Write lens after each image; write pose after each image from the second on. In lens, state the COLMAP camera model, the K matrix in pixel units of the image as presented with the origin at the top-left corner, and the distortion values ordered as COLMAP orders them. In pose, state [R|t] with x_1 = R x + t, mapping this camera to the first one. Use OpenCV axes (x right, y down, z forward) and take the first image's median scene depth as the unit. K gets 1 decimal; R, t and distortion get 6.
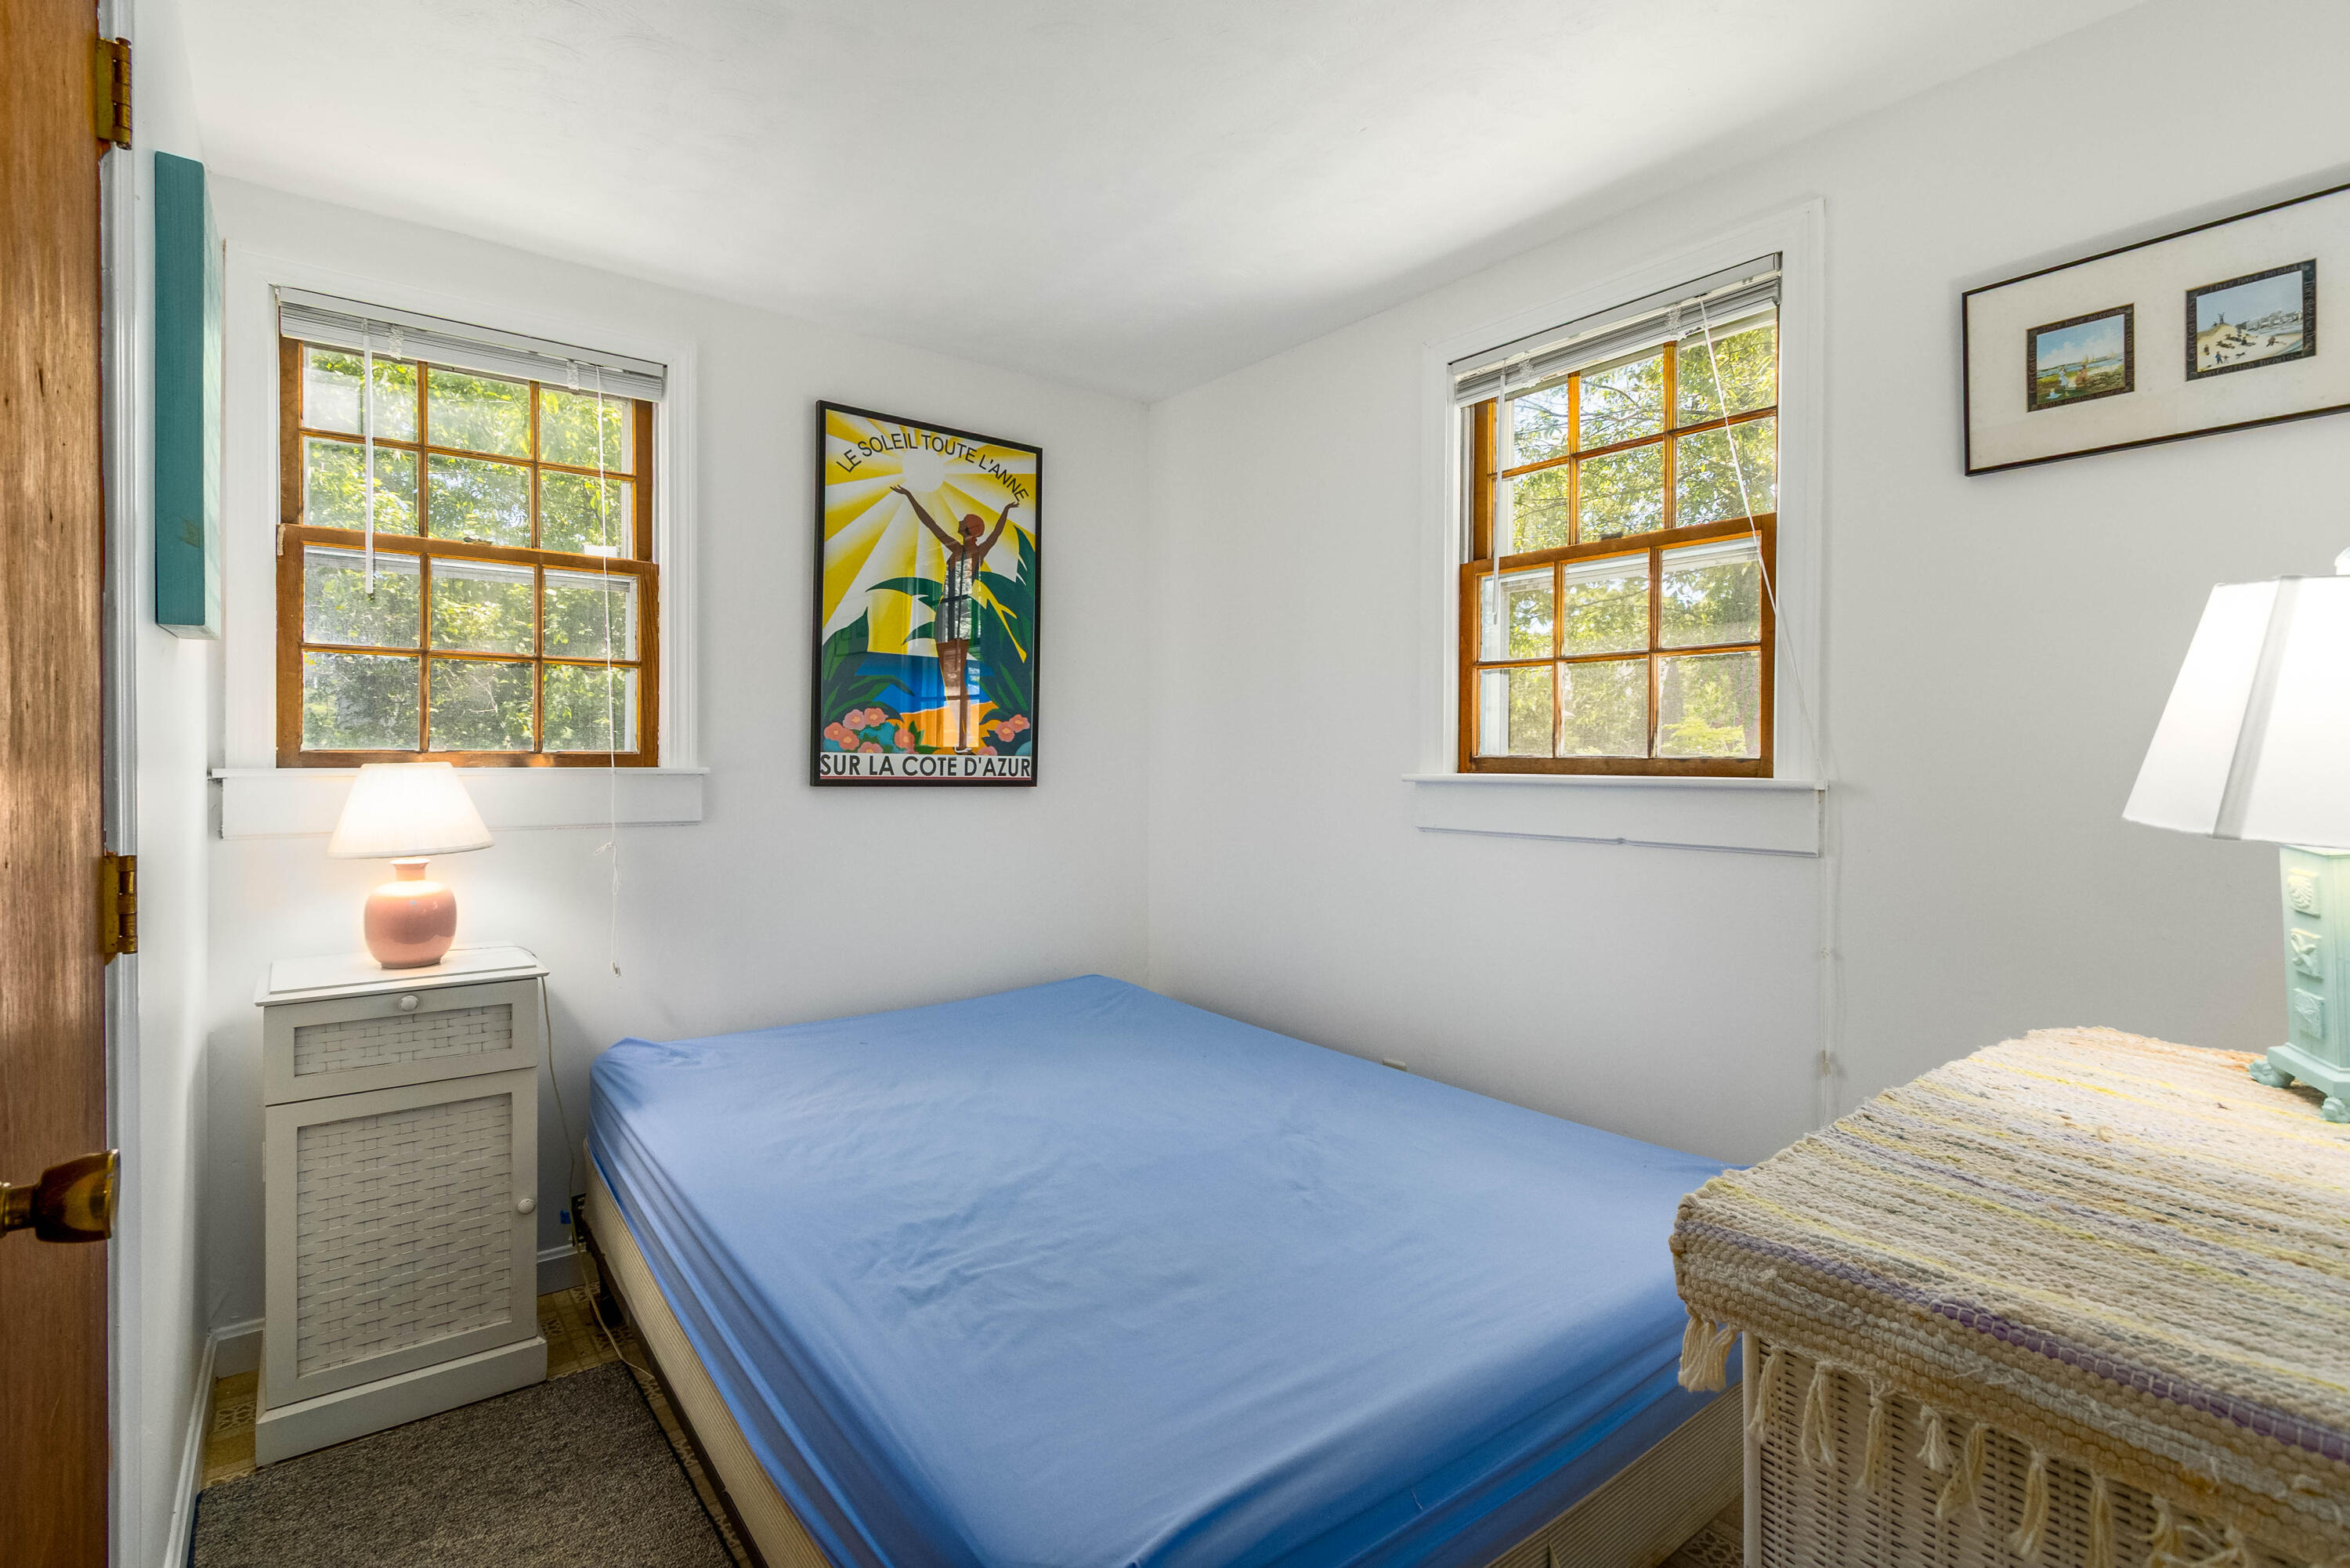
lens RADIAL K [[1096.6, 0, 1168.6], [0, 1096.6, 788.5], [0, 0, 1]] dist [0.001516, 0.000151]
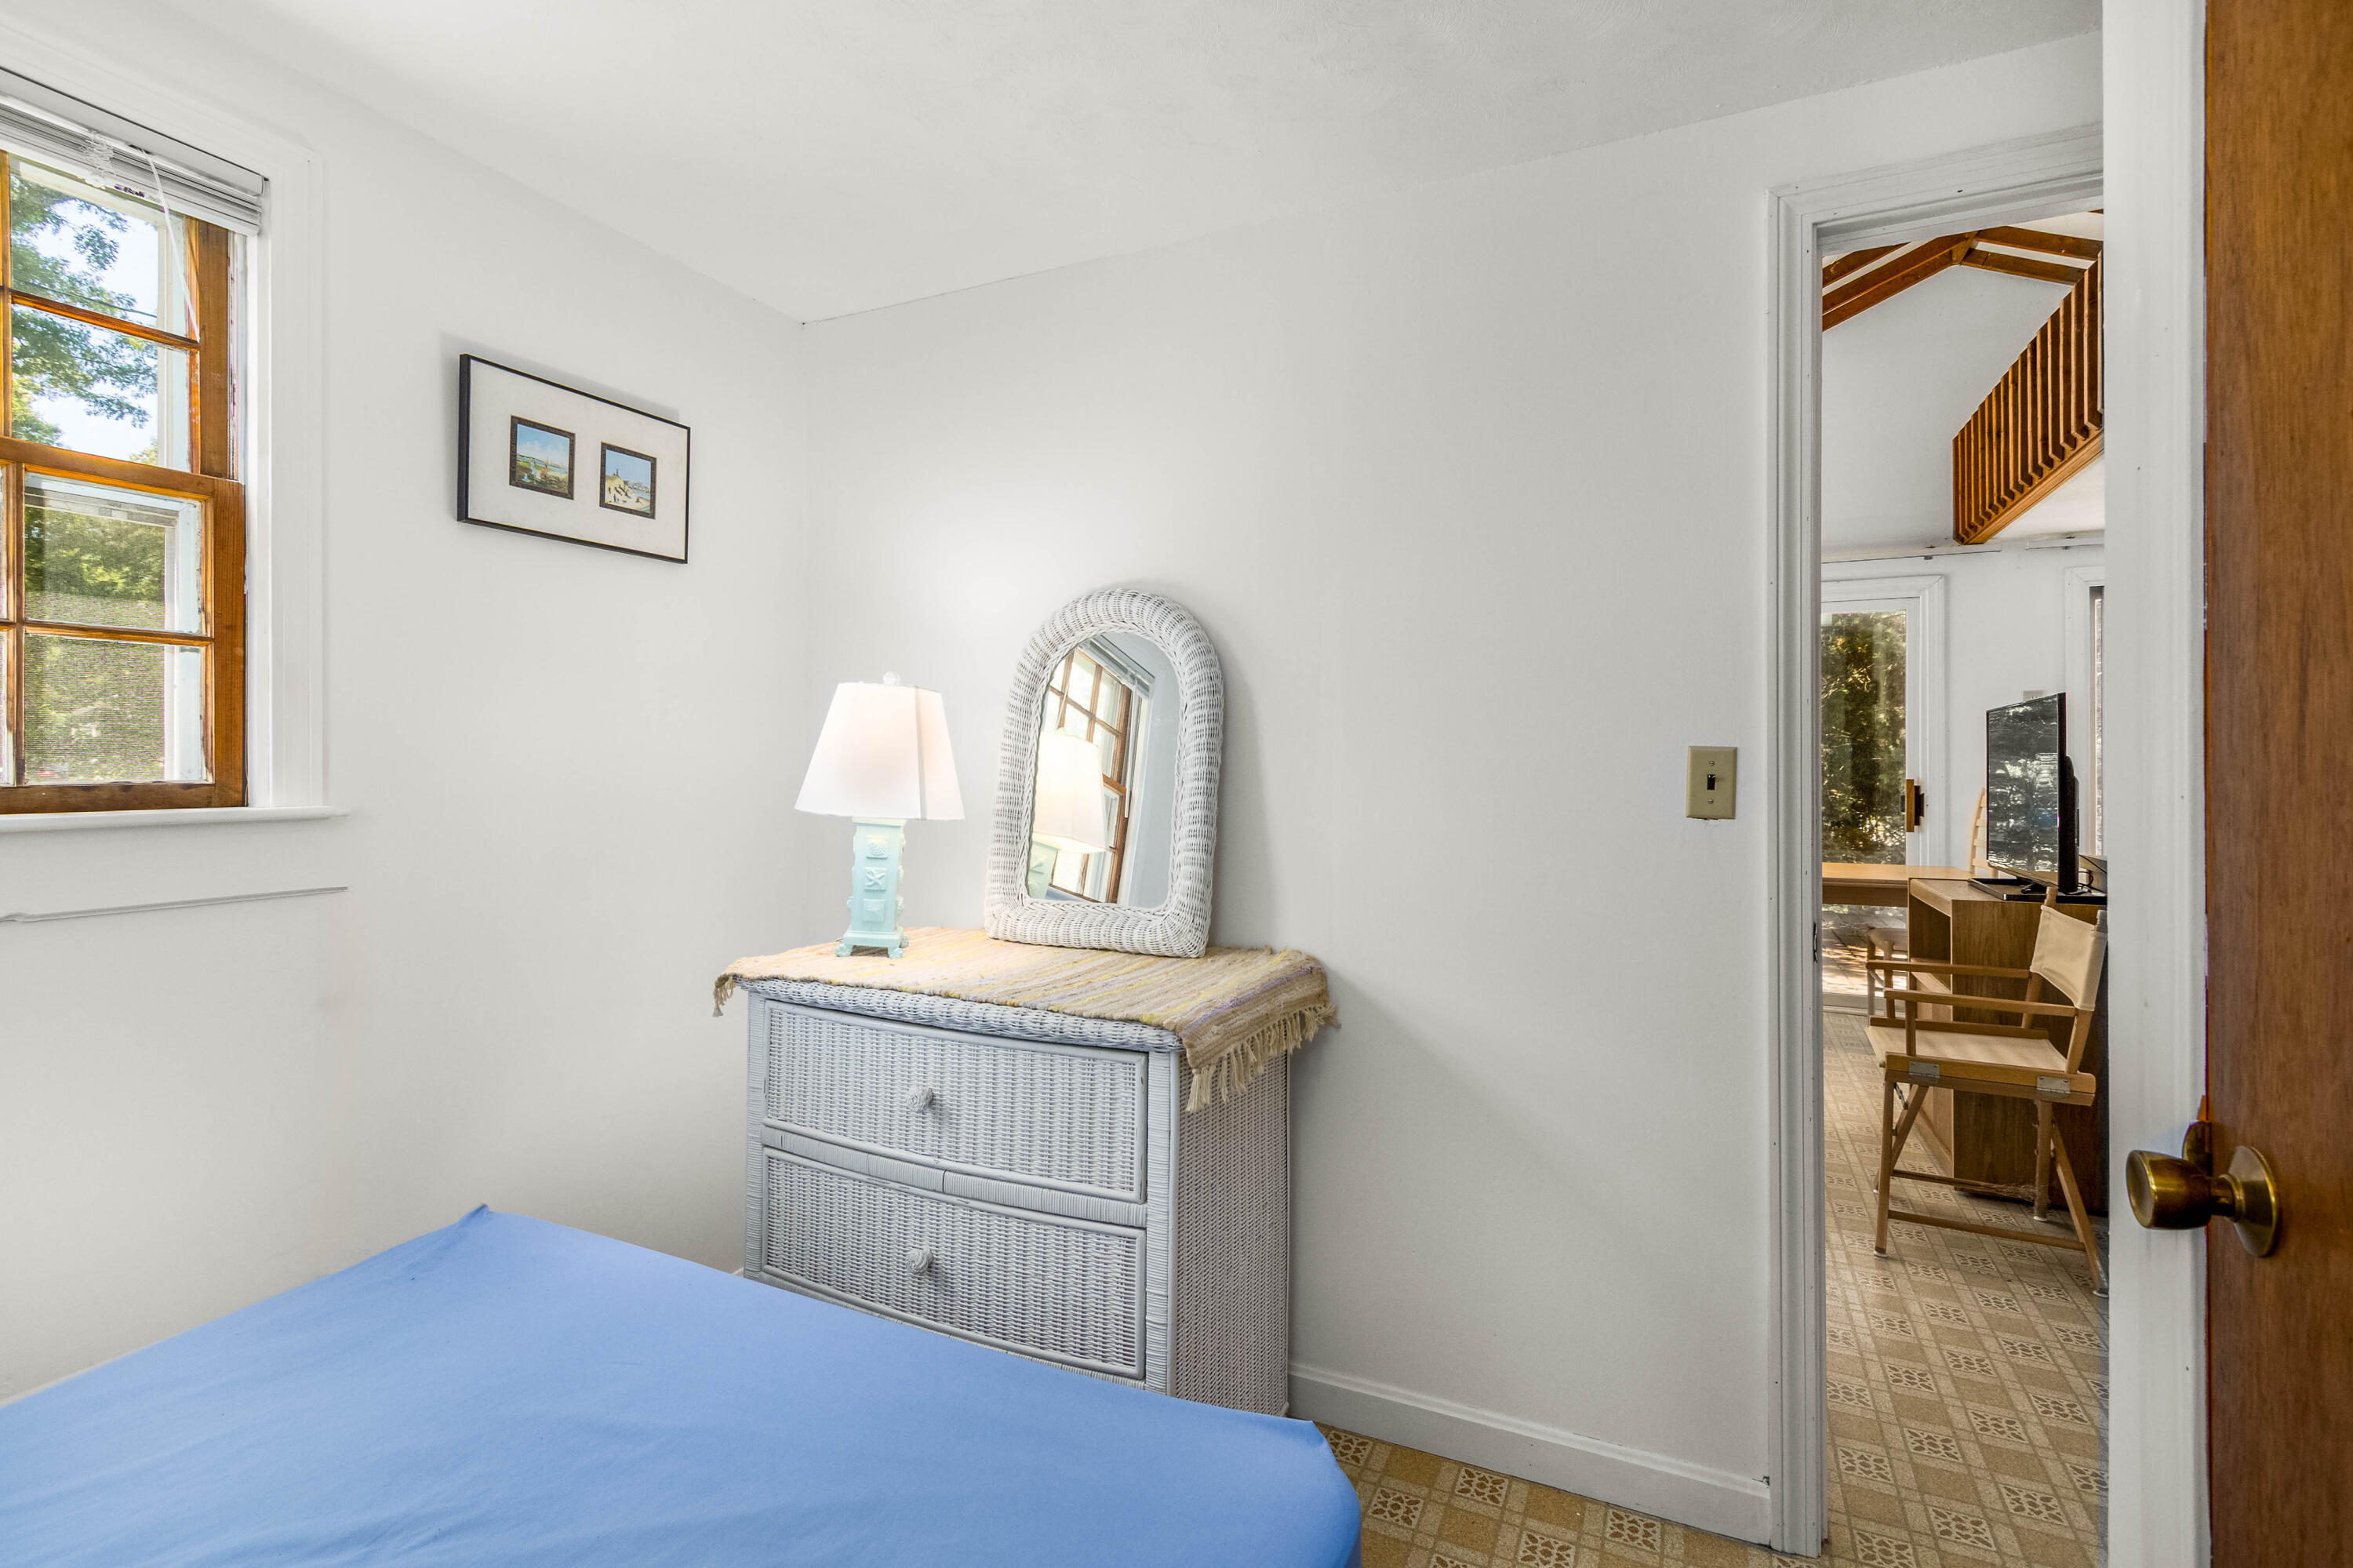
lens RADIAL K [[1099.8, 0, 1159.6], [0, 1099.8, 766.5], [0, 0, 1]] dist [-0.000684, -0.000134]
pose [[-0.447408, -0.010219, 0.894272, -0.600880], [0.022567, 0.999487, 0.022712, -0.052789], [-0.894045, 0.030342, -0.446948, 0.931163]]
